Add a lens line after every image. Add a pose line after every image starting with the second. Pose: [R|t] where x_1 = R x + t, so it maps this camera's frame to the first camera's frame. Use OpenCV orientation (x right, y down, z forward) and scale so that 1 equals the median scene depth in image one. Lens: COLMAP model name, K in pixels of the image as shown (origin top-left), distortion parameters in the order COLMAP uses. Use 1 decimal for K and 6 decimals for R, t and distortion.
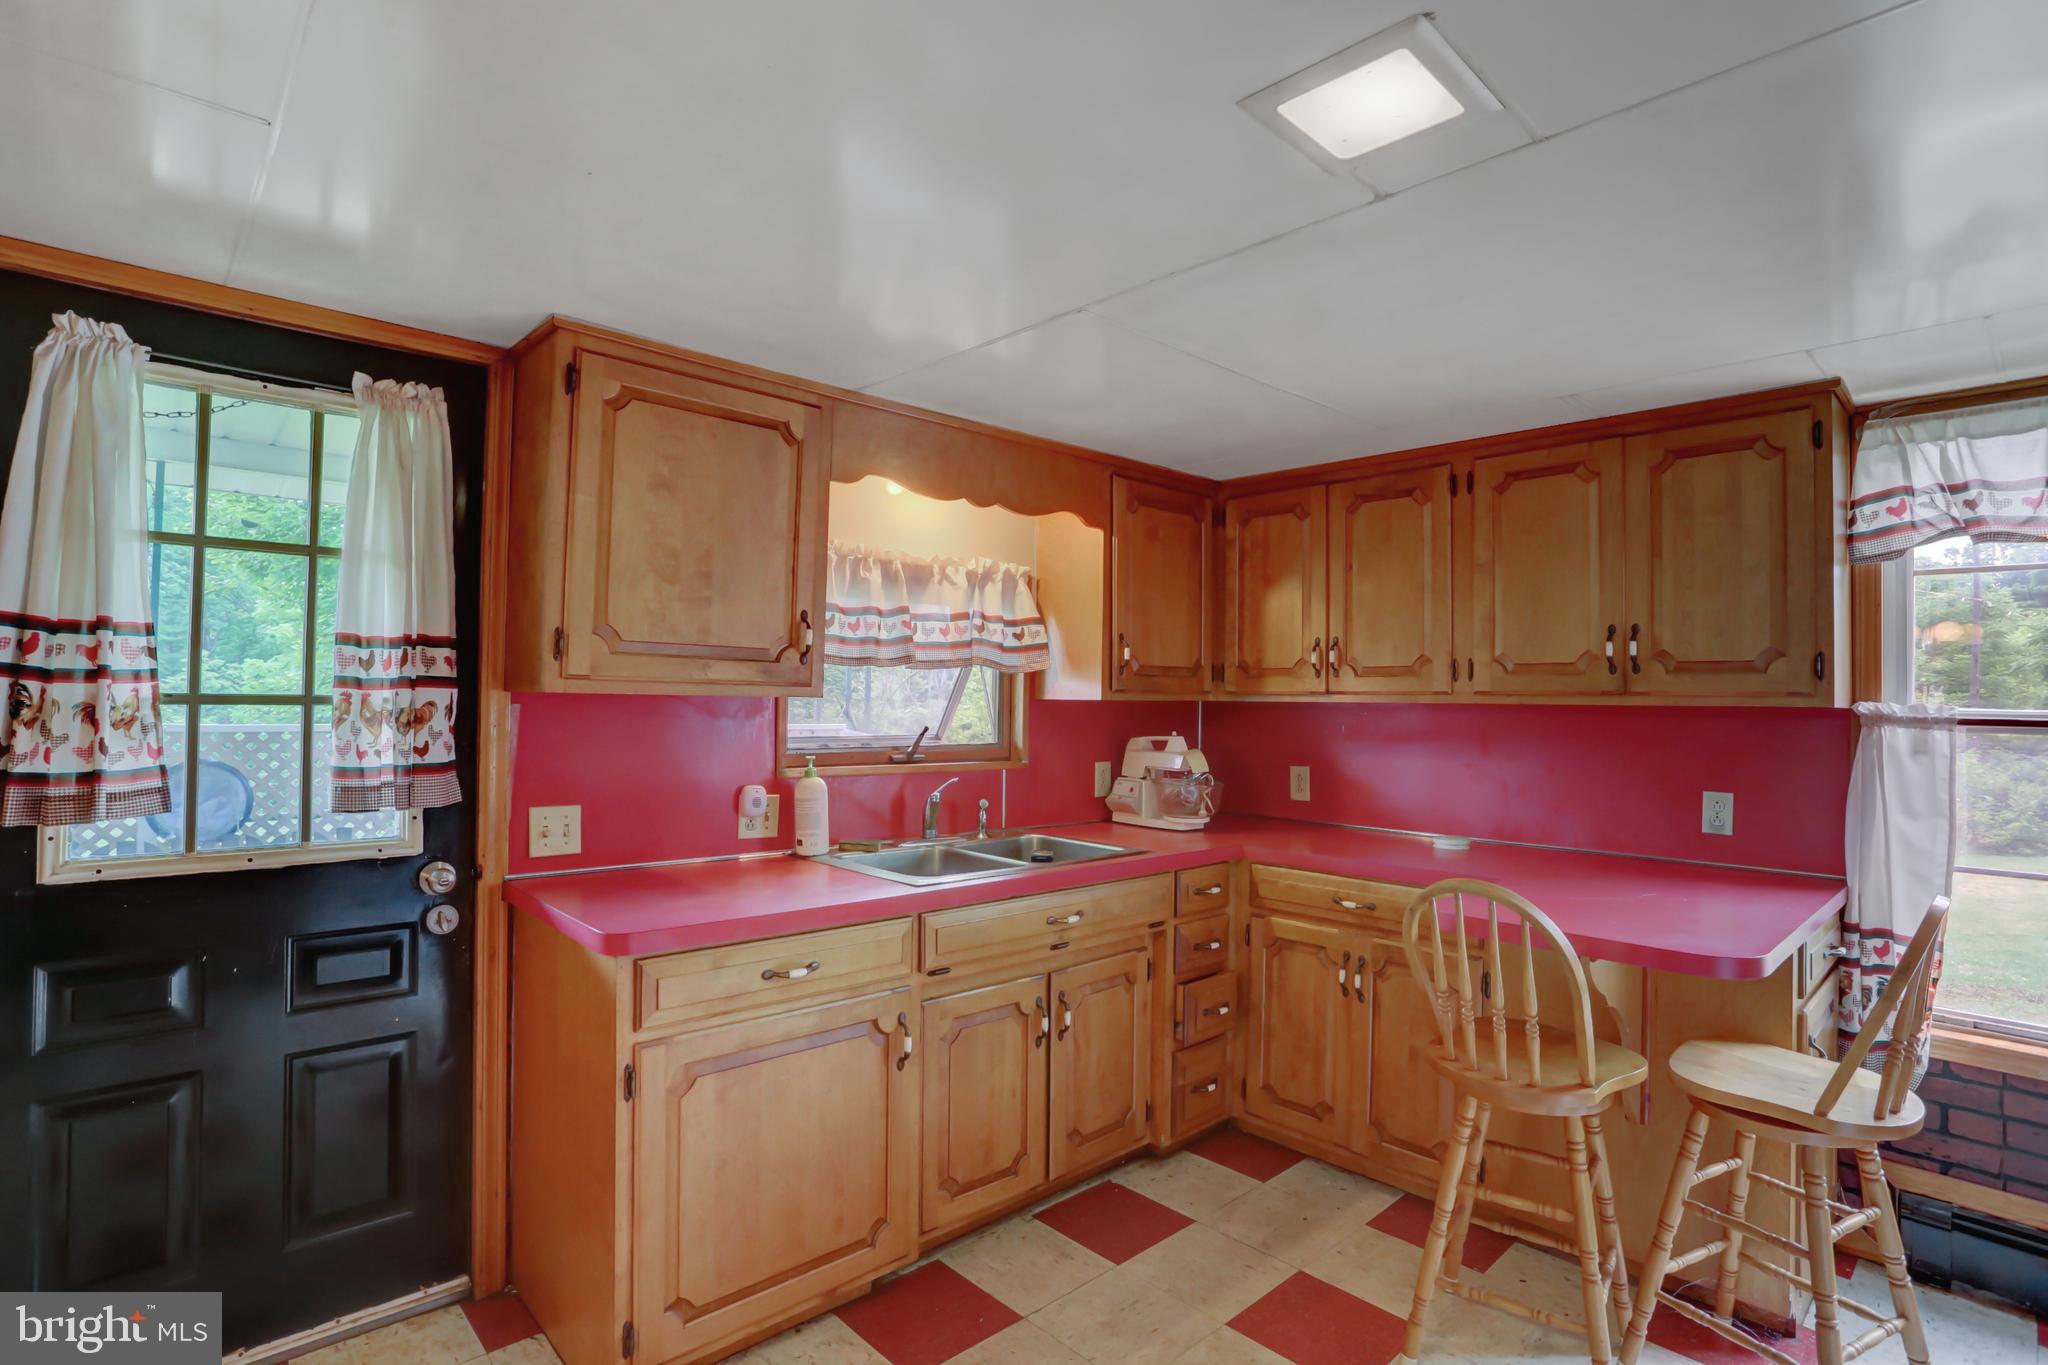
lens RADIAL K [[1004.5, 0, 1021.1], [0, 1004.5, 677.0], [0, 0, 1]] dist [-0.072725, 0.031176]
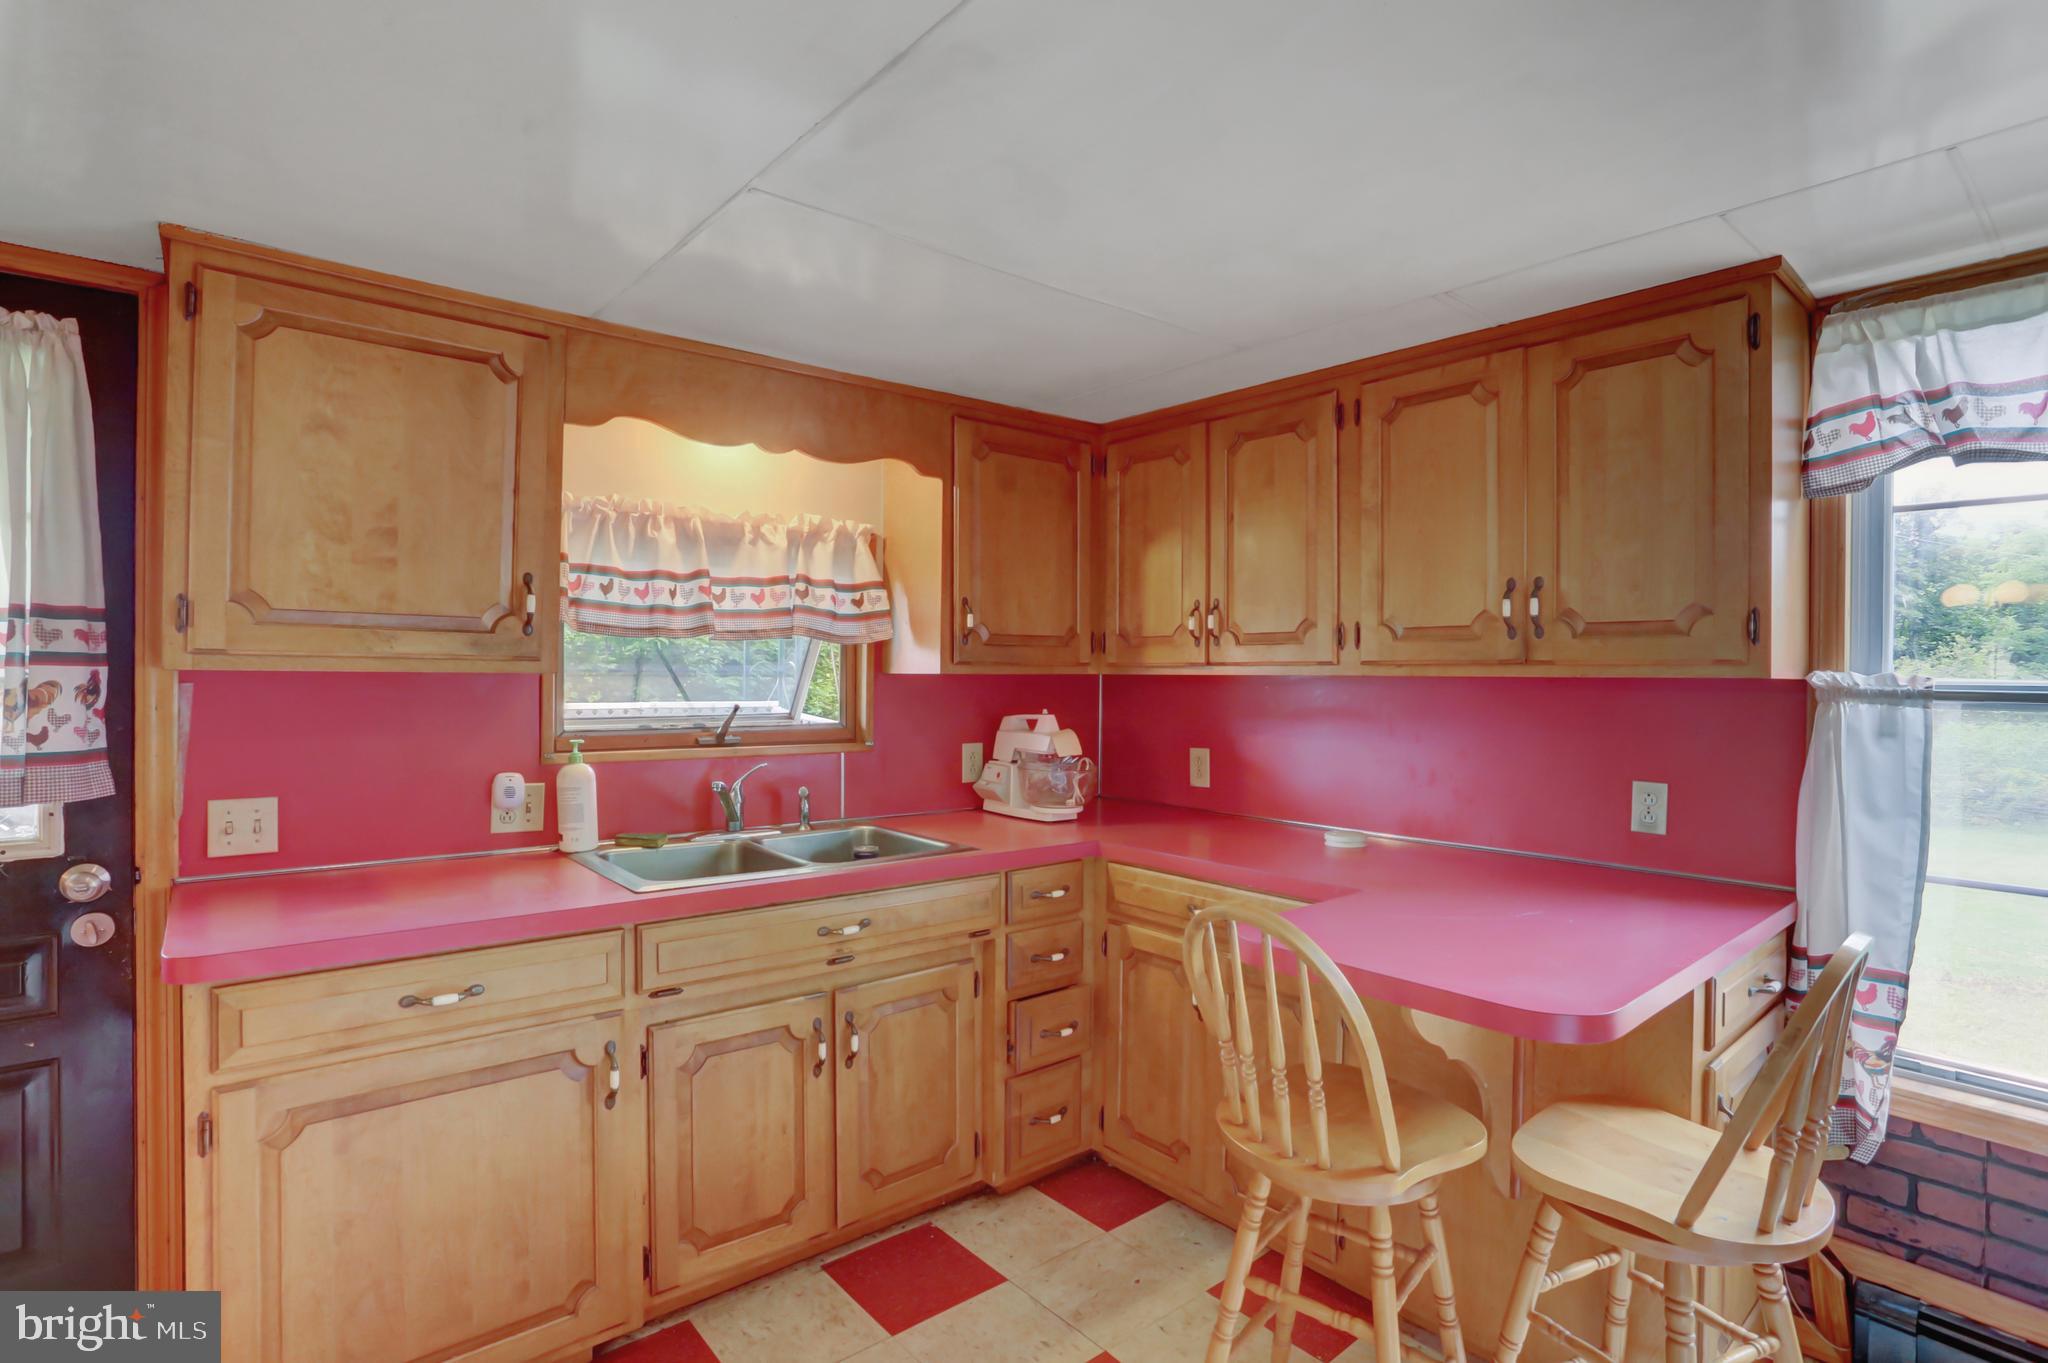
lens RADIAL K [[1004.5, 0, 1021.5], [0, 1004.5, 675.1], [0, 0, 1]] dist [-0.072725, 0.031176]
pose [[0.998591, -0.006359, -0.052684, 0.259819], [0.007593, 0.999701, 0.023259, 0.005461], [0.052521, -0.023626, 0.998340, 0.170992]]
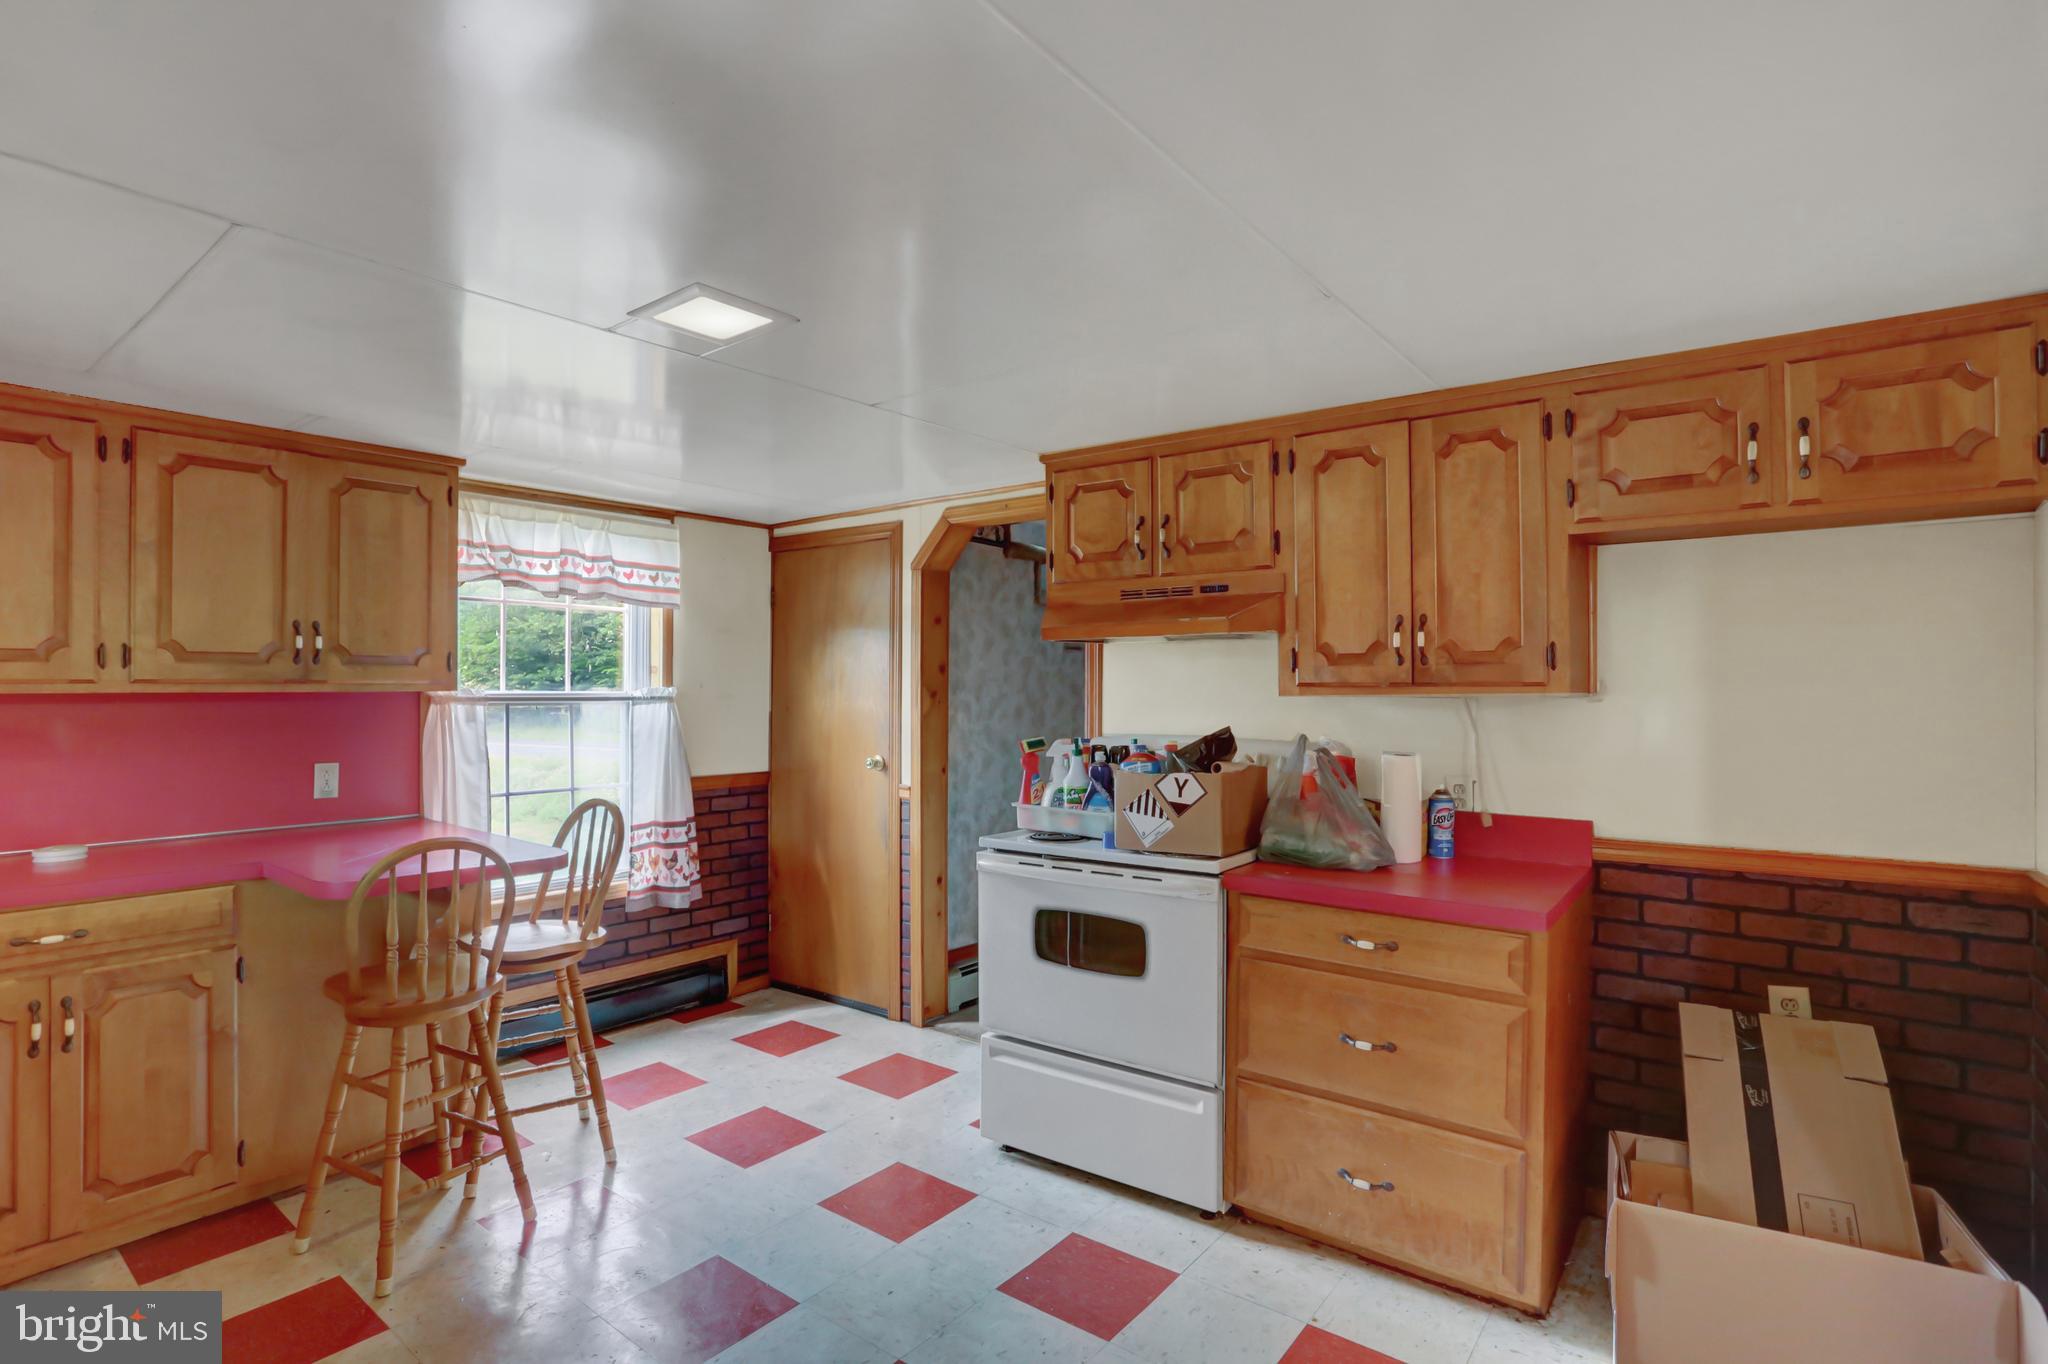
lens RADIAL K [[1004.5, 0, 1023.5], [0, 1004.5, 681.1], [0, 0, 1]] dist [-0.072725, 0.031176]
pose [[-0.159695, -0.007088, 0.987141, -0.683345], [-0.019766, 0.999797, 0.003981, -0.005043], [-0.986968, -0.018876, -0.159803, 0.390071]]
